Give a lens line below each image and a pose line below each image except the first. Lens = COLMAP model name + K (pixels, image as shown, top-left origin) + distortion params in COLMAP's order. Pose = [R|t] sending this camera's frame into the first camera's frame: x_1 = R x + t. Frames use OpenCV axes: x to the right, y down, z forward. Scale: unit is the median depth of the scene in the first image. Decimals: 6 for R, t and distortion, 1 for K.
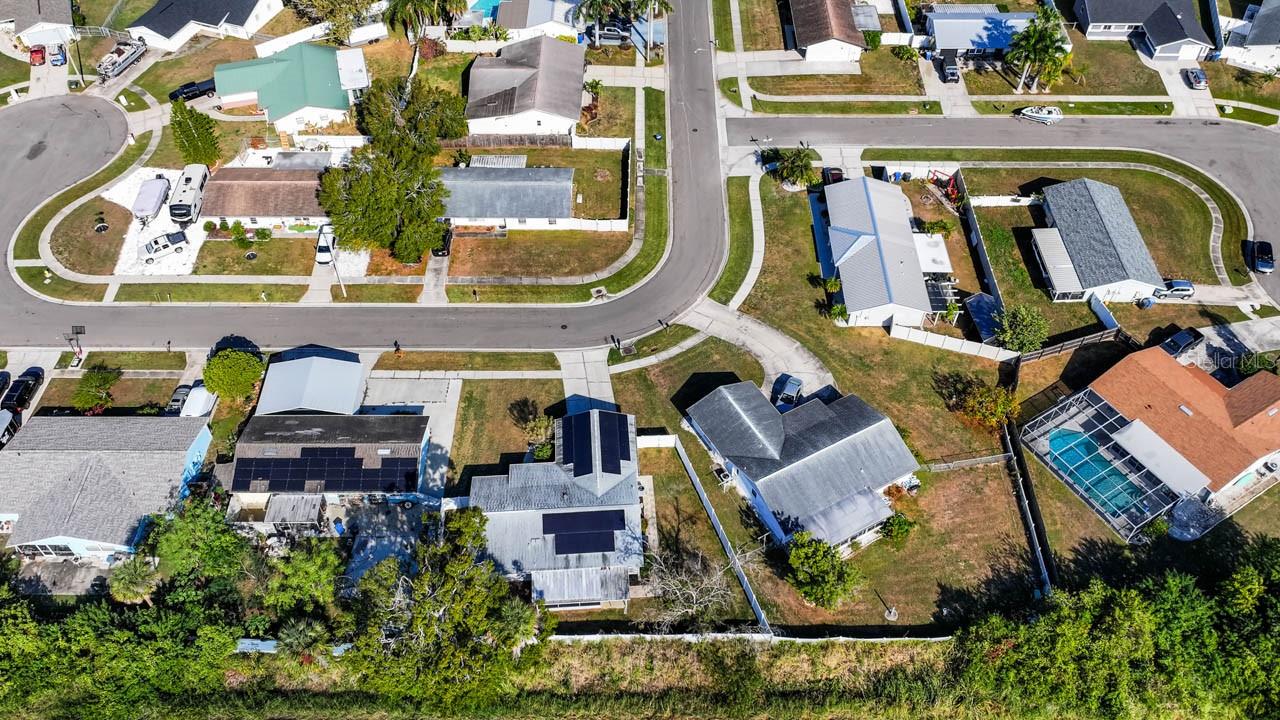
lens RADIAL K [[1054.2, 0, 640.0], [0, 1054.2, 360.0], [0, 0, 1]] dist [0.003395, 0.002256]
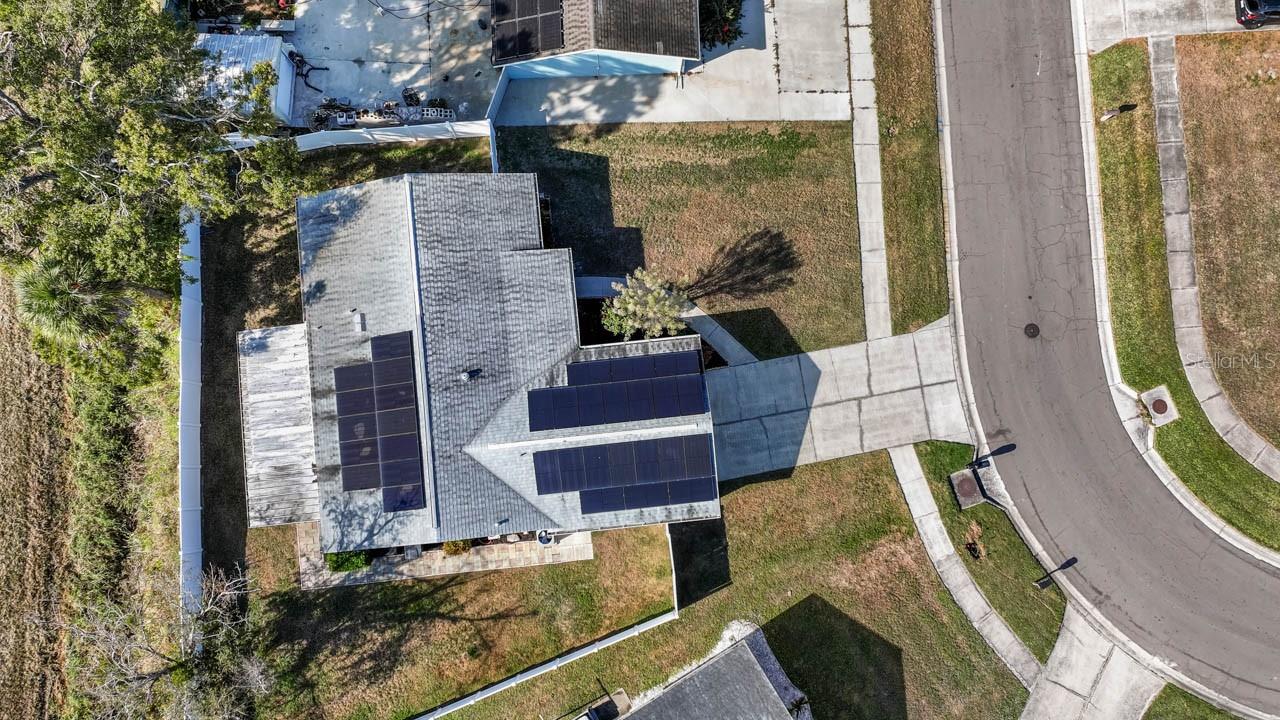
lens RADIAL K [[1054.2, 0, 640.0], [0, 1054.2, 360.0], [0, 0, 1]] dist [0.003395, 0.002256]
pose [[0.037274, 0.993584, -0.106781, -0.024370], [-0.749641, 0.098460, 0.654479, -0.212151], [0.660794, 0.055653, 0.748501, 0.659917]]
